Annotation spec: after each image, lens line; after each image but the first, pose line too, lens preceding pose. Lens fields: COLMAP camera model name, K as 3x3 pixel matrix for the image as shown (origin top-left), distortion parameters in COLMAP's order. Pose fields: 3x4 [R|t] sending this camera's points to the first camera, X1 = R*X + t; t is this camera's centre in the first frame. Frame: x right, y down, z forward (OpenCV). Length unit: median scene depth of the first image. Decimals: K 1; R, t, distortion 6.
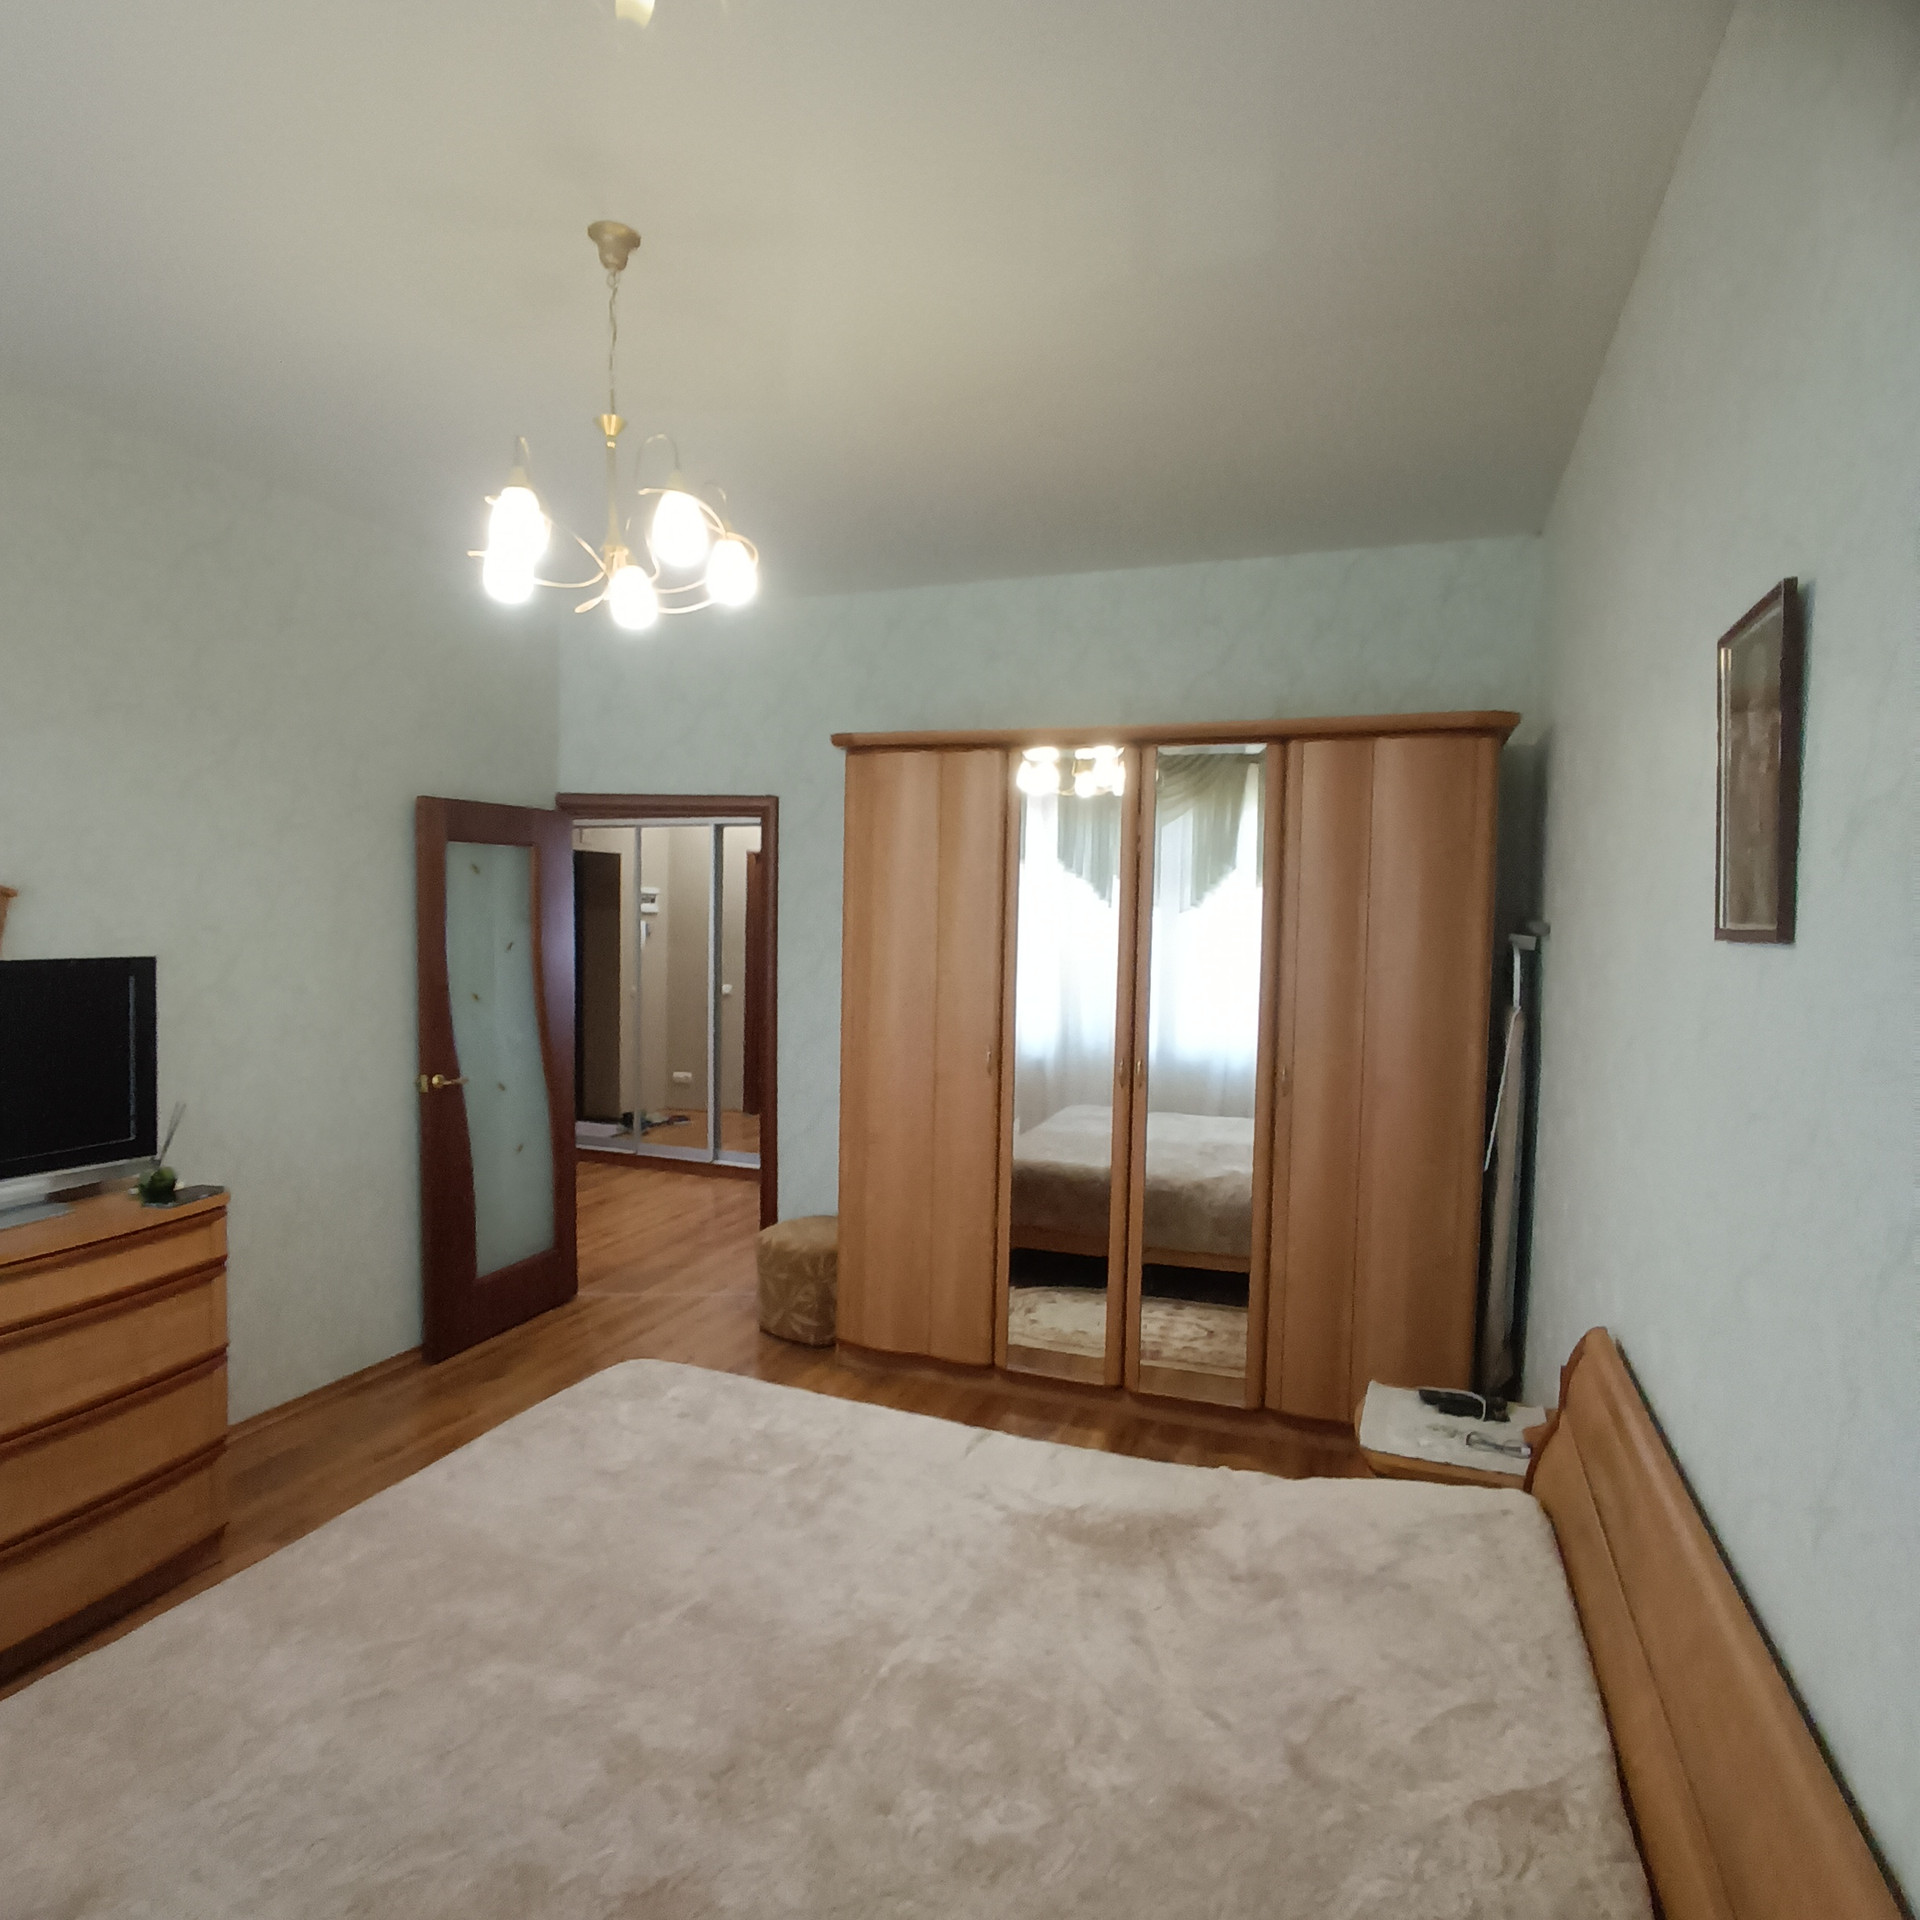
lens RADIAL K [[1167.8, 0, 958.6], [0, 1167.8, 968.8], [0, 0, 1]] dist [-0.034150, 0.036668]
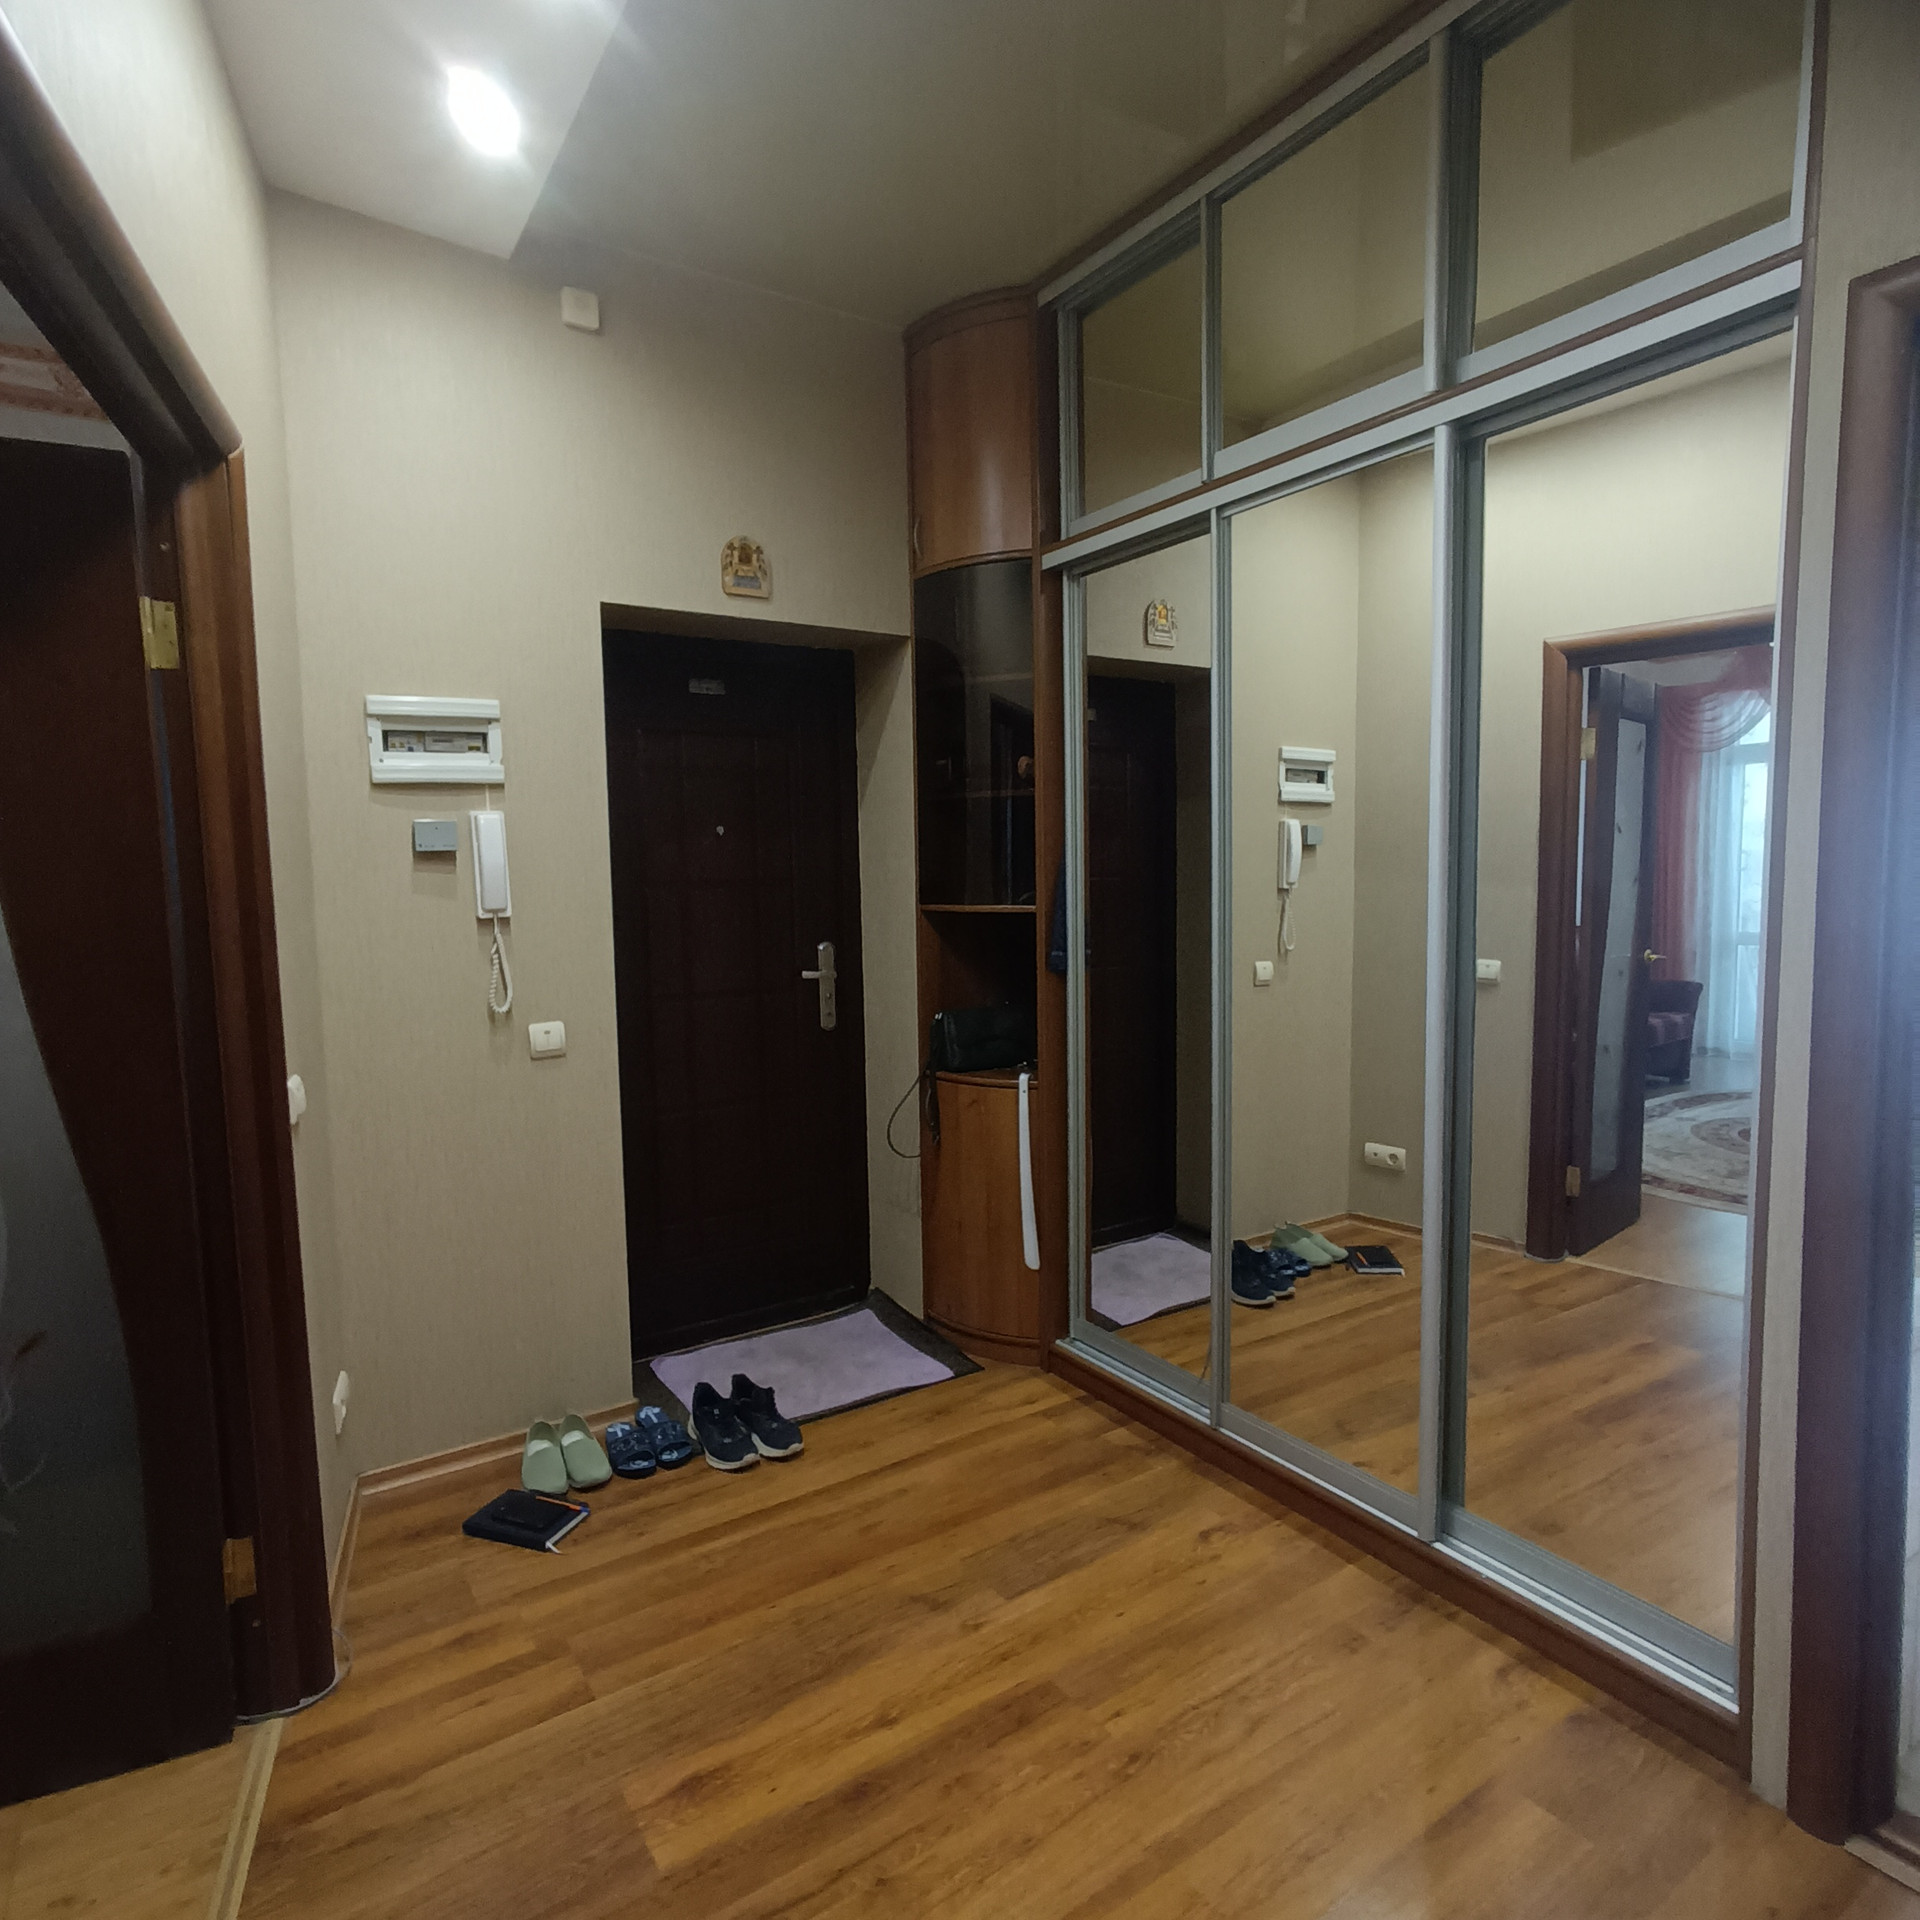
lens RADIAL K [[1167.8, 0, 958.6], [0, 1167.8, 968.8], [0, 0, 1]] dist [-0.034150, 0.036668]
pose [[0.806734, 0.016594, -0.590682, -0.102509], [0.012023, 0.998938, 0.044484, -0.004054], [0.590793, -0.042988, 0.805677, 0.534382]]
